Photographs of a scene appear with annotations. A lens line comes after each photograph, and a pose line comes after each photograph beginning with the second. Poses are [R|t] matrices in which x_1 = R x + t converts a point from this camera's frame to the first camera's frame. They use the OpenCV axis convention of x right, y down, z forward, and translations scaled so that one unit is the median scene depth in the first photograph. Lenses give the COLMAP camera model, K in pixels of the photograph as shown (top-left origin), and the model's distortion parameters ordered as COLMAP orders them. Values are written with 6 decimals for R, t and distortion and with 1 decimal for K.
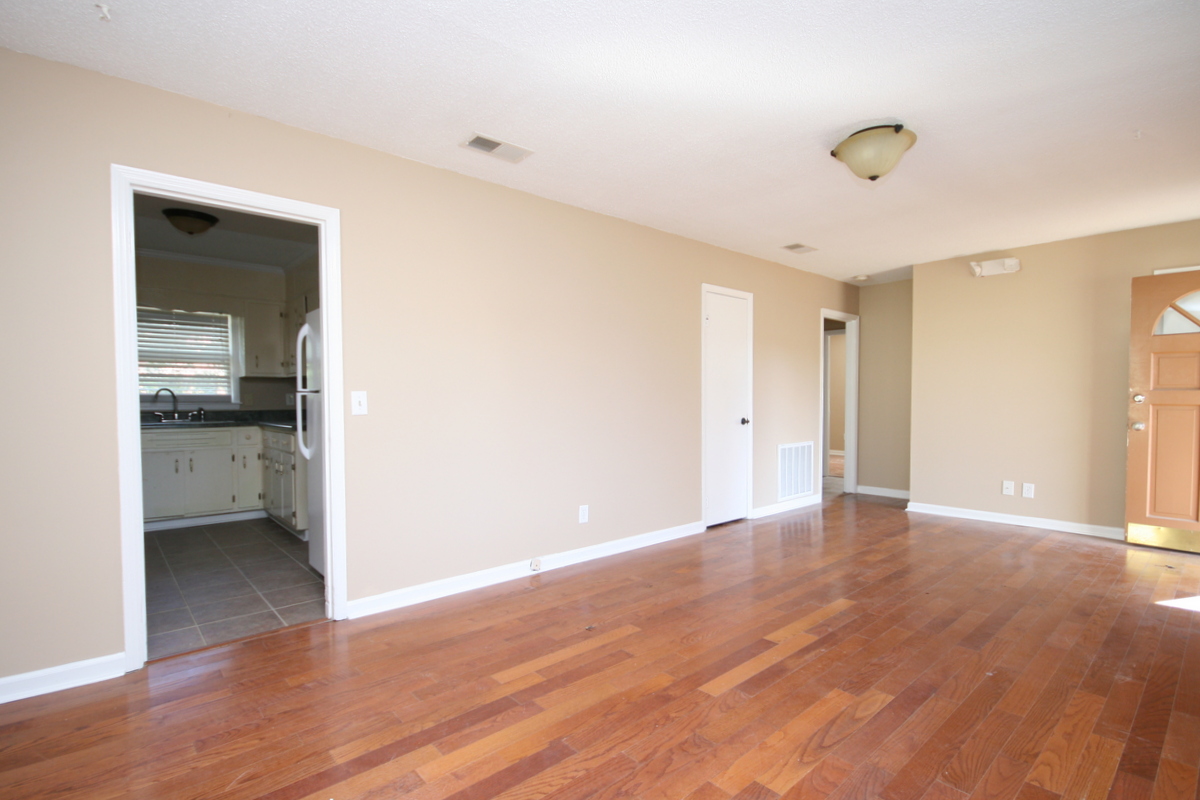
lens RADIAL K [[565.4, 0, 602.1], [0, 565.4, 401.2], [0, 0, 1]] dist [-0.000194, -0.000558]
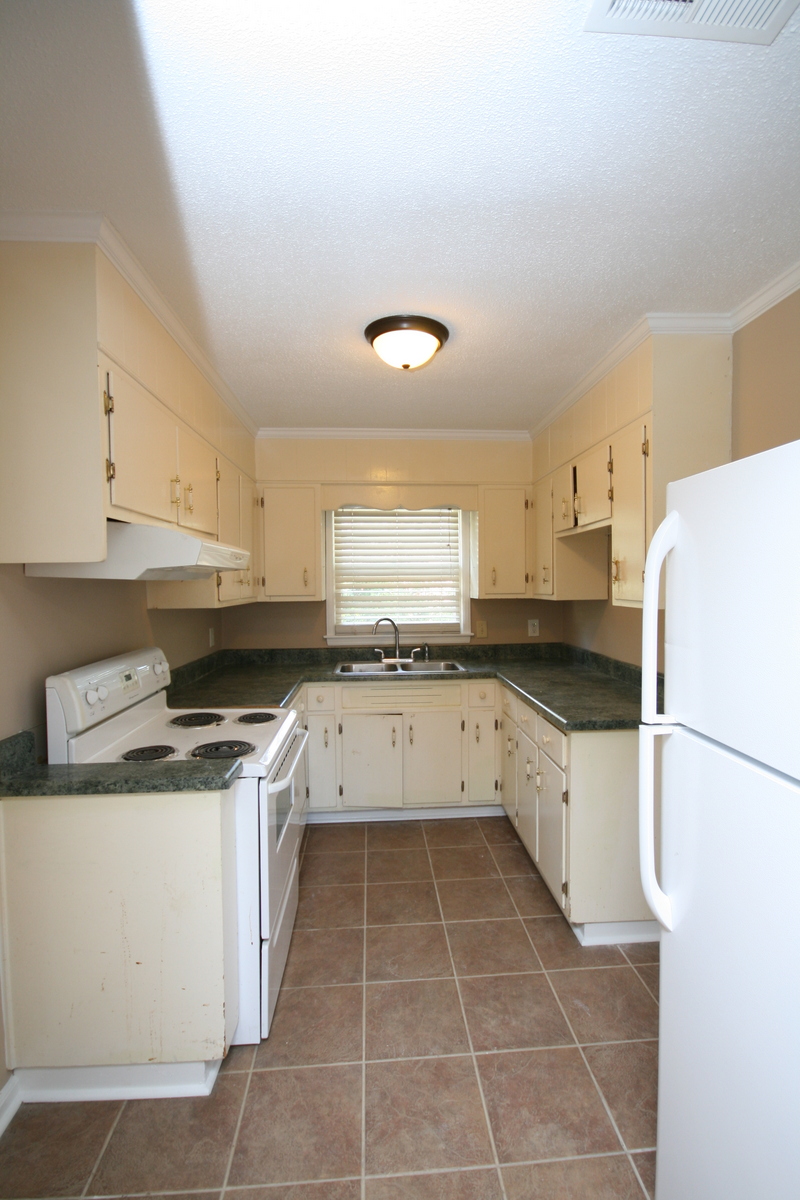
lens RADIAL K [[565.4, 0, 406.3], [0, 565.4, 597.1], [0, 0, 1]] dist [-0.000194, -0.000558]
pose [[0.785724, 0.022054, -0.618184, -0.287919], [-0.010230, 0.999691, 0.022662, -0.062417], [0.618493, -0.011482, 0.785706, 0.424584]]
